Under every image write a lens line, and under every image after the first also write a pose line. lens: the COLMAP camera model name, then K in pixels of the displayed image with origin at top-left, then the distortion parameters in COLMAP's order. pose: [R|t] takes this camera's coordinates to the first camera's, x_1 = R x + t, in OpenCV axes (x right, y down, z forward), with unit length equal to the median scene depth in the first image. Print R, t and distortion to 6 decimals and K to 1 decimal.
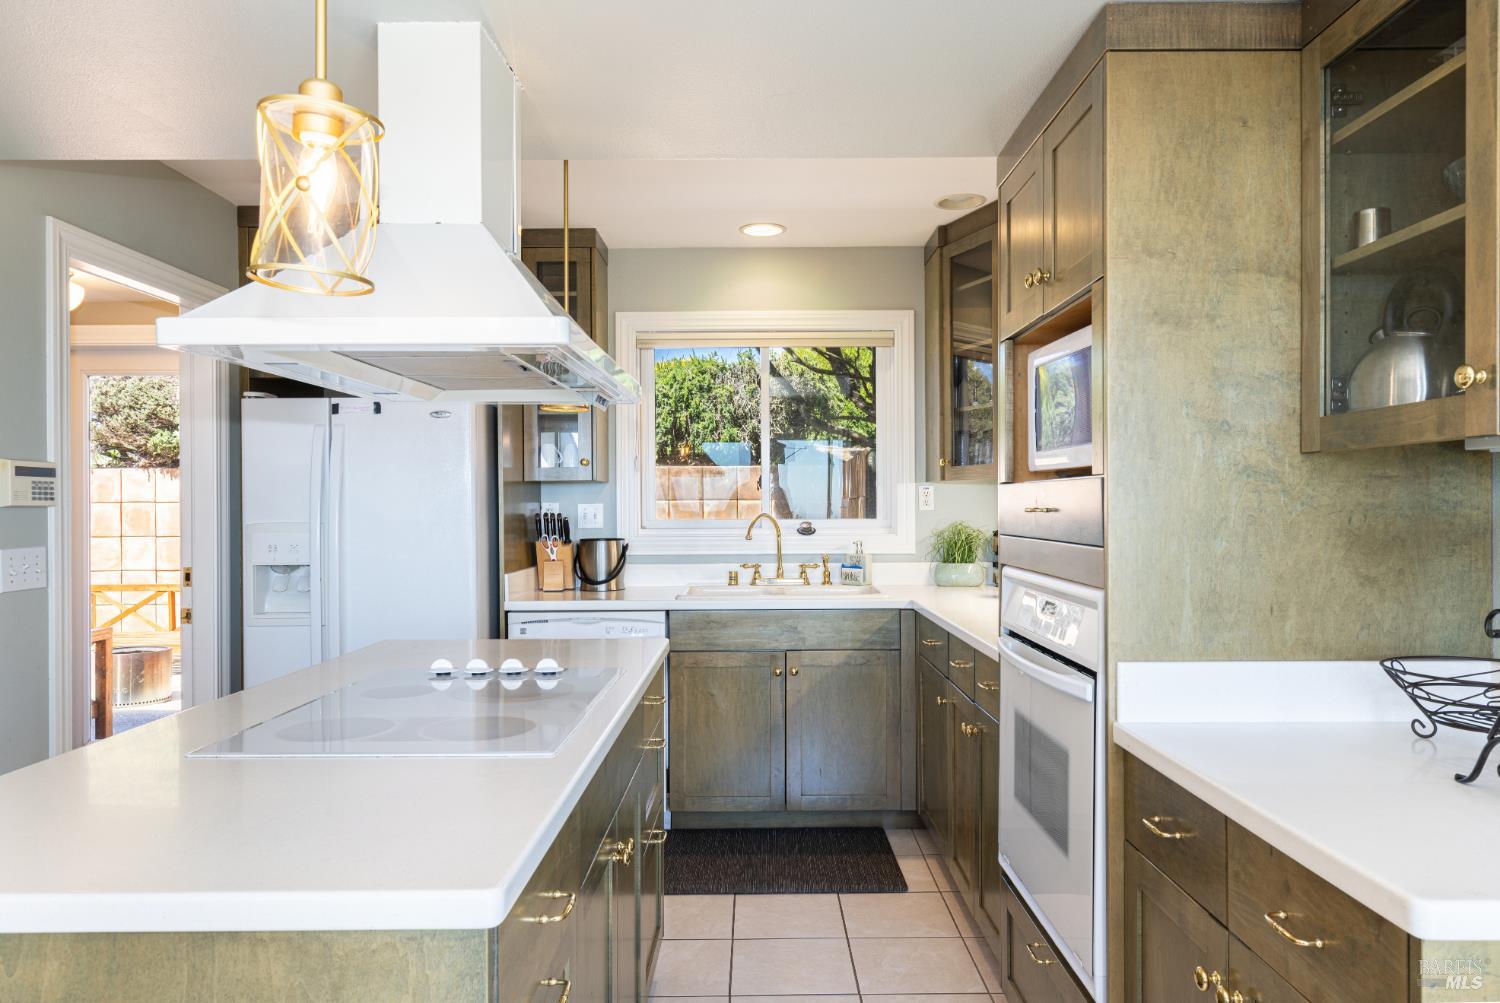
lens RADIAL K [[964.4, 0, 752.7], [0, 964.4, 507.0], [0, 0, 1]] dist [-0.007928, 0.003030]
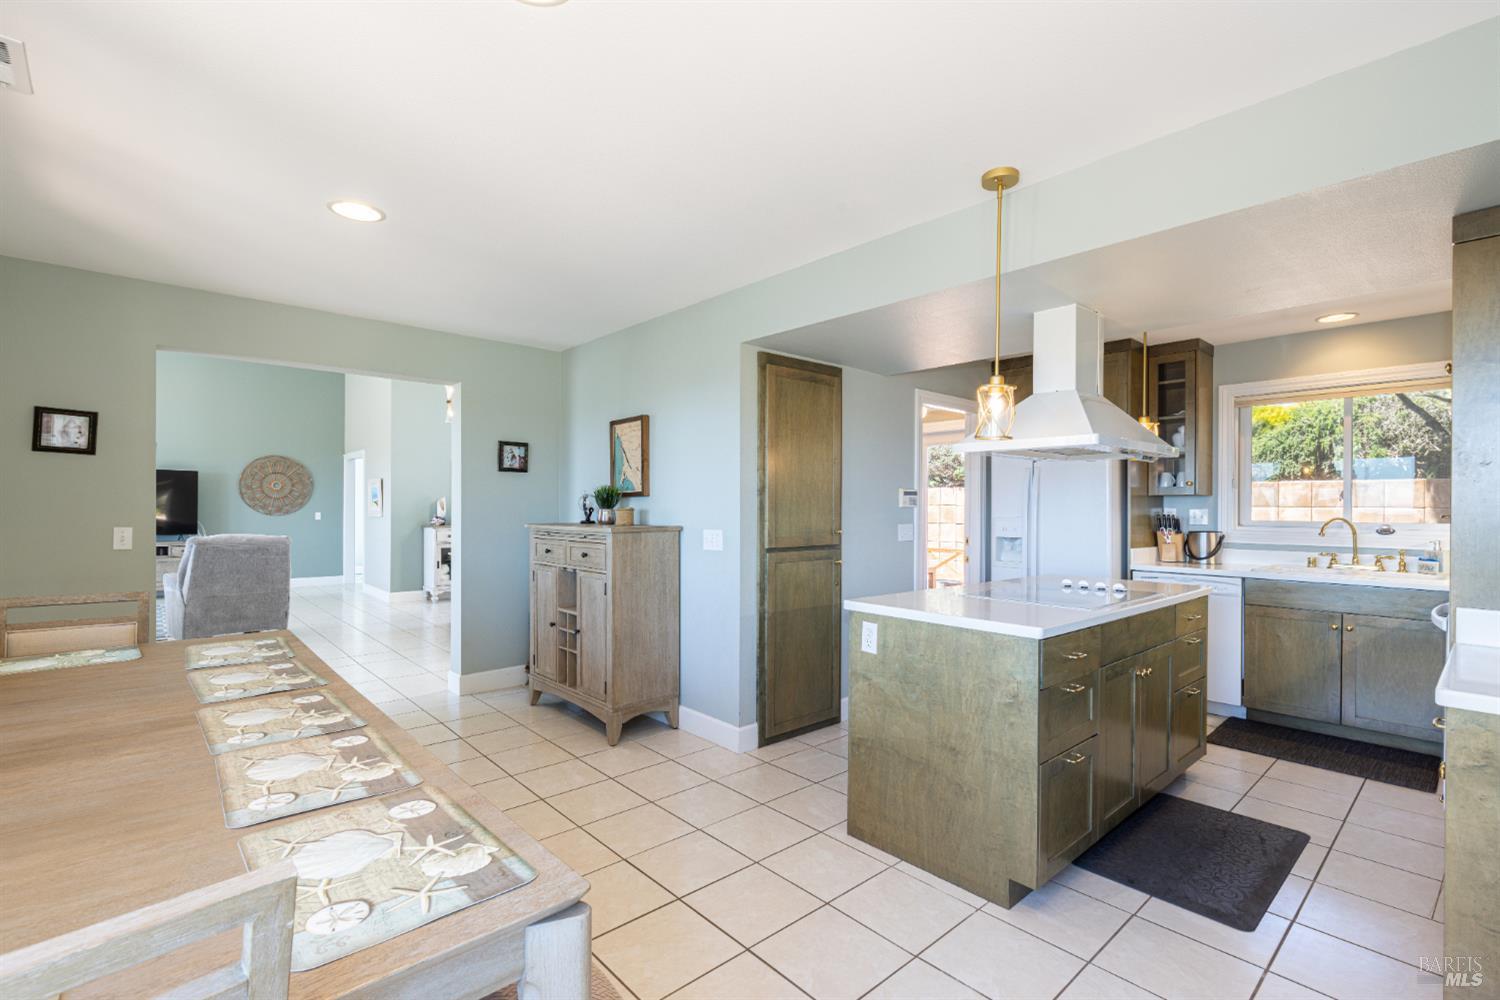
lens RADIAL K [[672.7, 0, 752.1], [0, 672.7, 505.8], [0, 0, 1]] dist [0.001606, 0.000153]
pose [[0.657358, 0.008705, -0.753528, 0.189456], [-0.012518, 0.999921, 0.000631, -0.000270], [0.753474, 0.009018, 0.657416, -0.290146]]
